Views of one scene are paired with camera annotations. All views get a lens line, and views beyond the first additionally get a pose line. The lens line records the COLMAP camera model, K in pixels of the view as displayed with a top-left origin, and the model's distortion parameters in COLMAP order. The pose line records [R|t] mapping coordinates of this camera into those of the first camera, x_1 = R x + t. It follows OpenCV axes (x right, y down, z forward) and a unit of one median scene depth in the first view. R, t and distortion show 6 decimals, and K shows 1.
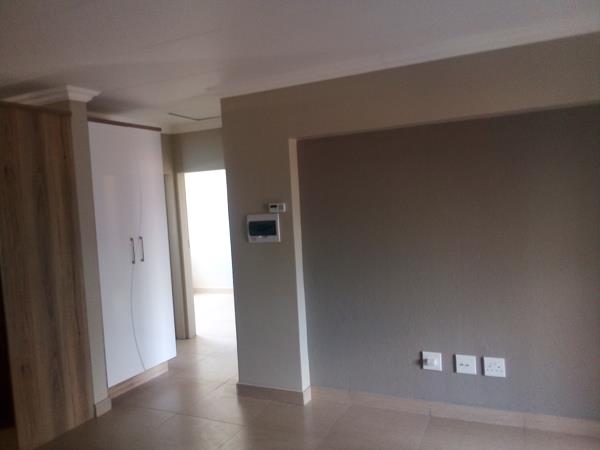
lens RADIAL K [[458.6, 0, 295.3], [0, 458.6, 222.8], [0, 0, 1]] dist [-0.003565, -0.009676]
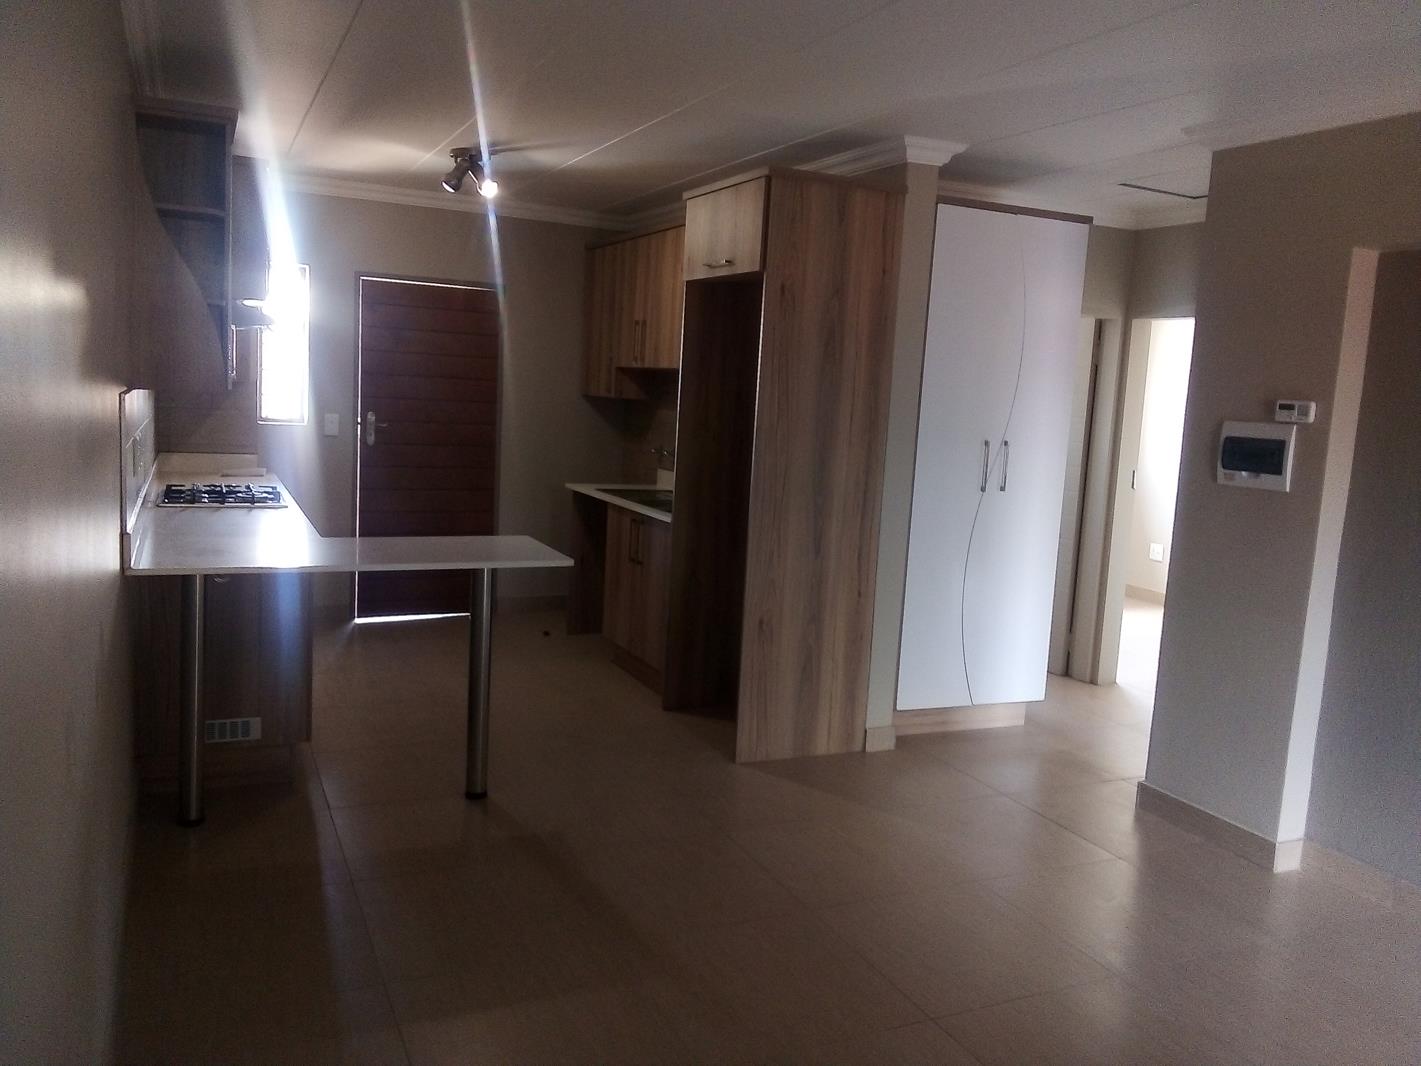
lens RADIAL K [[1086.2, 0, 720.3], [0, 1086.2, 529.3], [0, 0, 1]] dist [-0.003565, -0.009676]
pose [[0.763858, 0.185089, -0.618274, 0.193152], [-0.133176, 0.982580, 0.129615, 0.015350], [0.631495, -0.016668, 0.775201, -0.121343]]
